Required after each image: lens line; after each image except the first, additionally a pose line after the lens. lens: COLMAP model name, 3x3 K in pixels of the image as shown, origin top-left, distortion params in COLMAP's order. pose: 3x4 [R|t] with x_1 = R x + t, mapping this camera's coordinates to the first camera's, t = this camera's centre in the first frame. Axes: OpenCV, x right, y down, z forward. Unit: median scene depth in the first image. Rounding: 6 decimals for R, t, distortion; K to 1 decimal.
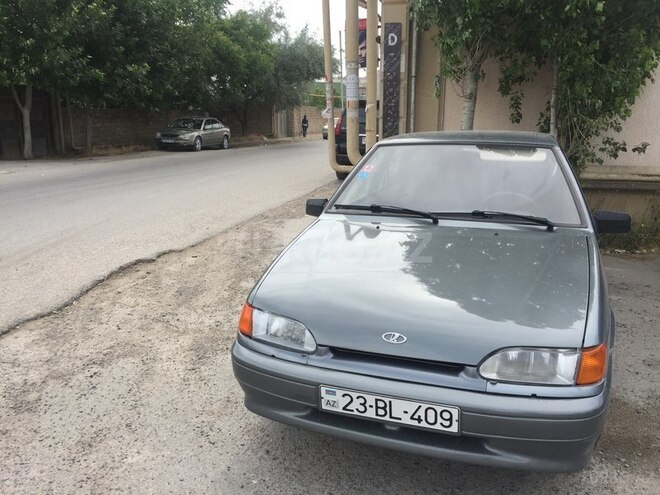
lens RADIAL K [[551.7, 0, 330.0], [0, 551.7, 247.5], [0, 0, 1]] dist [0.076011, -0.114466]
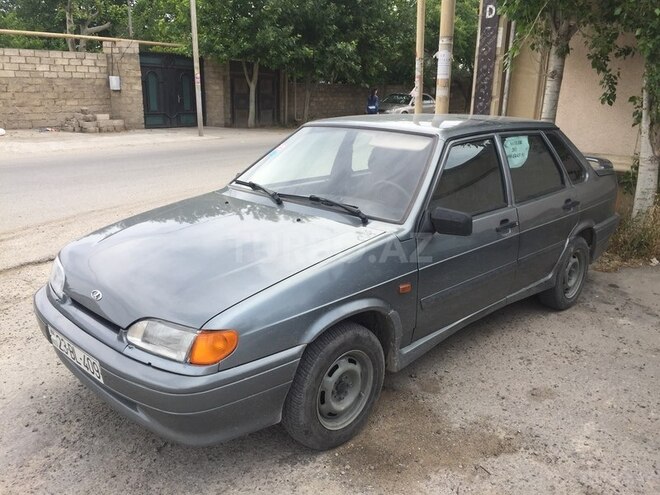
lens RADIAL K [[551.7, 0, 330.0], [0, 551.7, 247.5], [0, 0, 1]] dist [0.076011, -0.114466]
pose [[0.912195, 0.127420, -0.389442, 0.119686], [-0.111244, 0.991736, 0.063913, -0.007011], [0.394368, -0.014978, 0.918831, 0.017983]]
